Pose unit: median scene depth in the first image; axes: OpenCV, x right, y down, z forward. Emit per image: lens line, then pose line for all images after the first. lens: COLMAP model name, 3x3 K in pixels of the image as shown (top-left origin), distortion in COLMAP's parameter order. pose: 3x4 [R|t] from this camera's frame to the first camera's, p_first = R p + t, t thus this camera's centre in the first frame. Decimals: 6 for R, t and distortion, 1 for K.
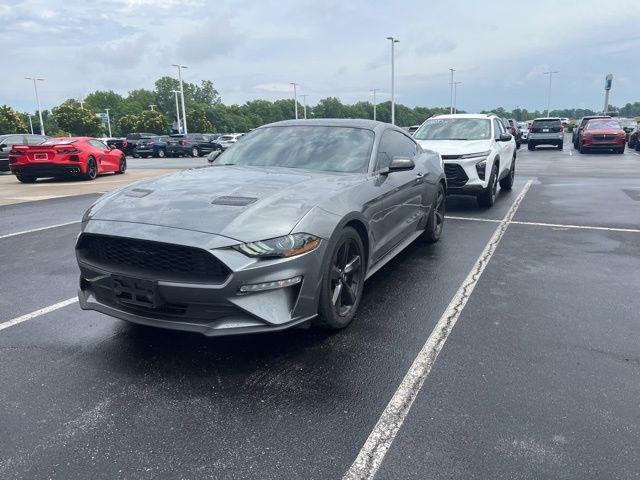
lens RADIAL K [[472.8, 0, 324.5], [0, 472.8, 239.7], [0, 0, 1]] dist [0.050534, -0.058101]
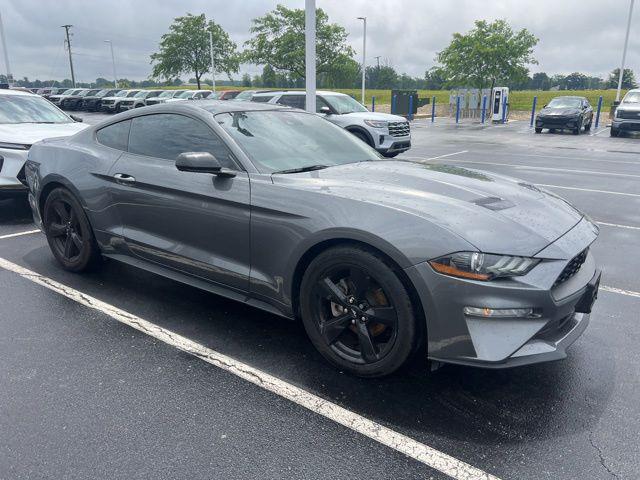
lens RADIAL K [[478.1, 0, 324.2], [0, 478.1, 241.2], [0, 0, 1]] dist [0.051404, -0.056266]
pose [[0.188807, -0.247805, 0.950234, -1.011604], [0.206722, 0.955985, 0.208230, -0.217934], [-0.960009, 0.157119, 0.231724, 0.927430]]
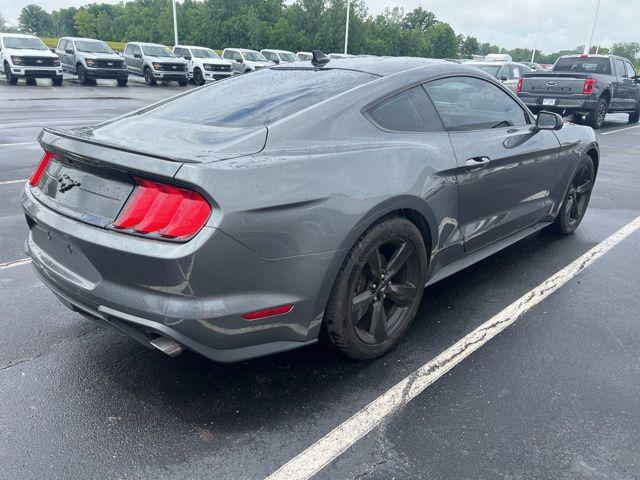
lens RADIAL K [[478.1, 0, 324.2], [0, 478.1, 241.2], [0, 0, 1]] dist [0.051404, -0.056266]
pose [[-0.941718, -0.126129, 0.311863, -0.215050], [0.062692, 0.845010, 0.531063, -0.518278], [-0.330510, 0.519663, -0.787854, 2.186050]]
